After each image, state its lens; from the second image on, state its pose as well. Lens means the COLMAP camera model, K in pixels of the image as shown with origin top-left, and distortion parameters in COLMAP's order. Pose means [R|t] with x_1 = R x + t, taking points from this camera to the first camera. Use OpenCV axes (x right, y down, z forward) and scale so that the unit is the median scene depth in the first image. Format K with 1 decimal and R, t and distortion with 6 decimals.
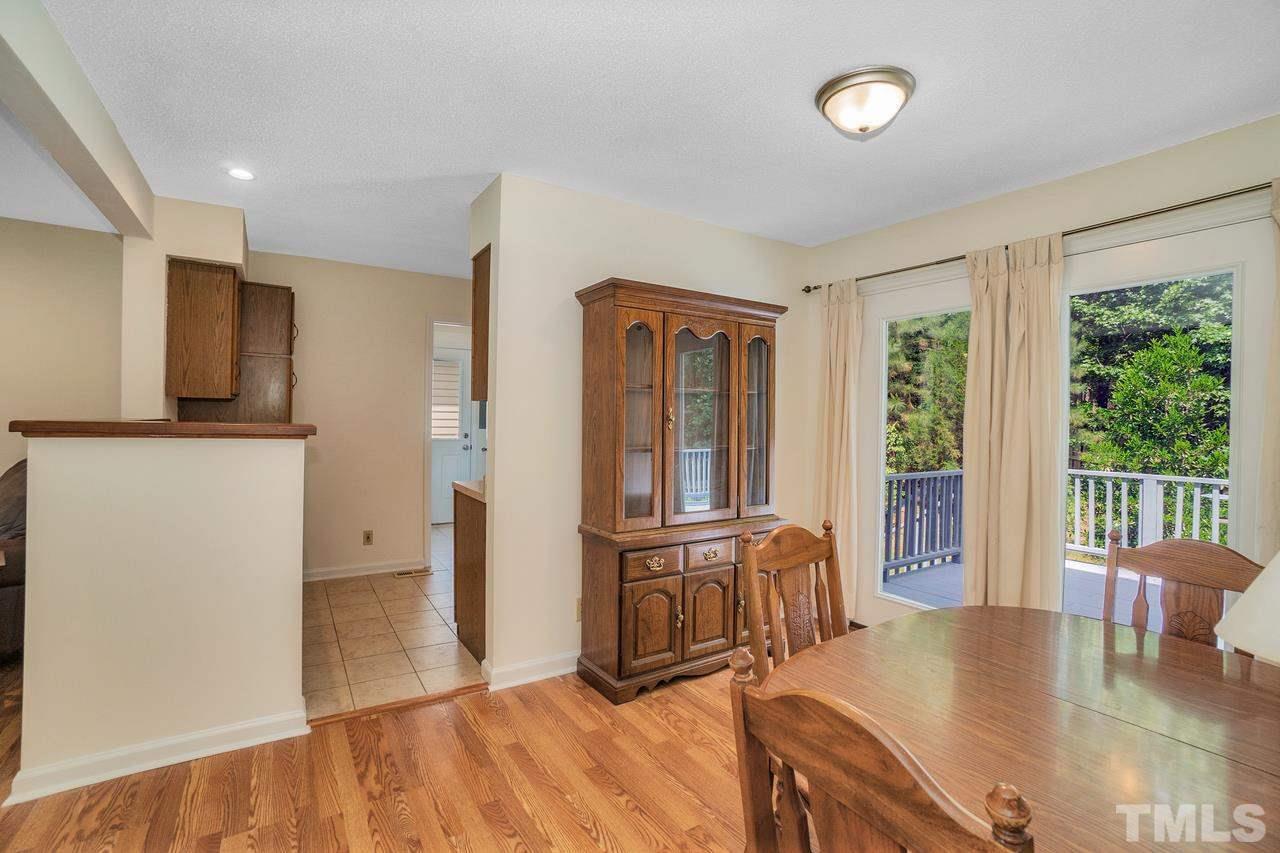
lens RADIAL K [[591.5, 0, 636.9], [0, 591.5, 416.8], [0, 0, 1]] dist [-0.068077, 0.028254]
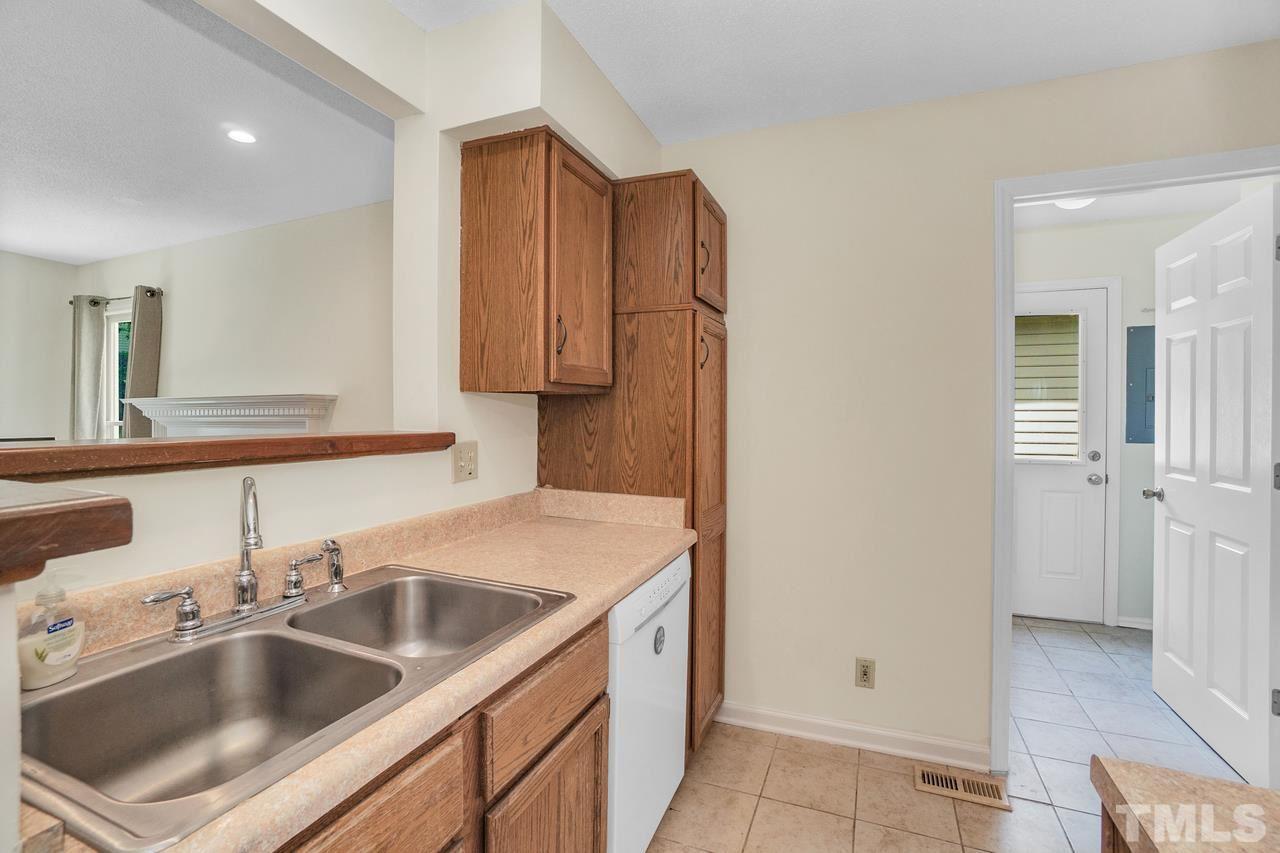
lens RADIAL K [[591.5, 0, 636.9], [0, 591.5, 416.8], [0, 0, 1]] dist [-0.068077, 0.028254]
pose [[0.593441, -0.009510, -0.804821, -0.250927], [0.008787, 0.999947, -0.005337, -0.006237], [0.804830, -0.003905, 0.593493, 0.765992]]
